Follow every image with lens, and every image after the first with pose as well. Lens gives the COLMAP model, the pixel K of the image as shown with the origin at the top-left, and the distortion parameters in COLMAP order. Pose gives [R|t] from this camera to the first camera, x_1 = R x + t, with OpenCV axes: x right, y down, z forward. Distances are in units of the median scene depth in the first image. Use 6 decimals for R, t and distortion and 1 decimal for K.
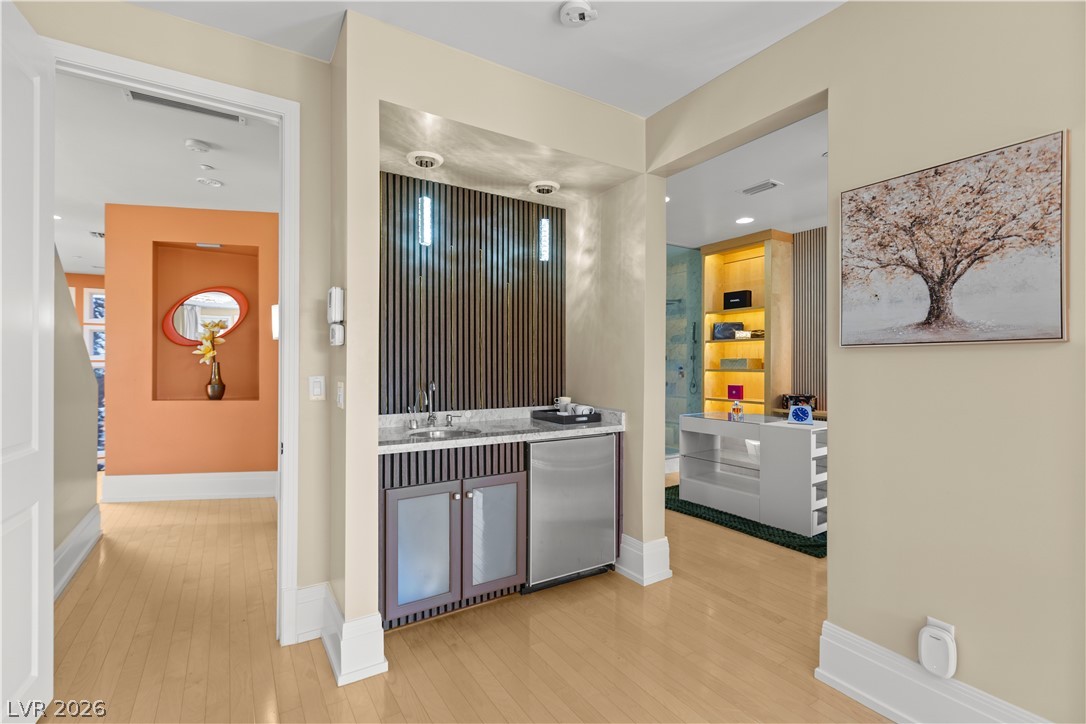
lens RADIAL K [[500.1, 0, 544.1], [0, 500.1, 362.4], [0, 0, 1]] dist [-0.000244, -0.000213]
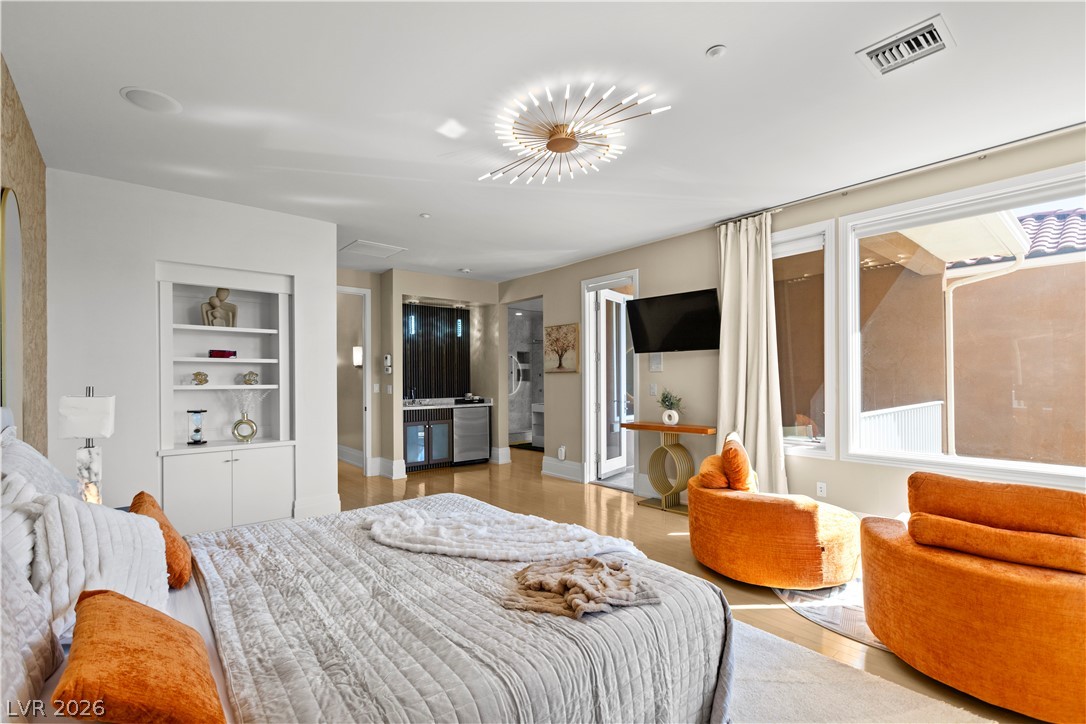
lens RADIAL K [[500.1, 0, 539.8], [0, 500.1, 364.1], [0, 0, 1]] dist [-0.000244, -0.000213]
pose [[0.991893, -0.009481, 0.126721, 0.081383], [0.012524, 0.999652, -0.023236, -0.008338], [-0.126457, 0.024635, 0.991666, -1.500658]]
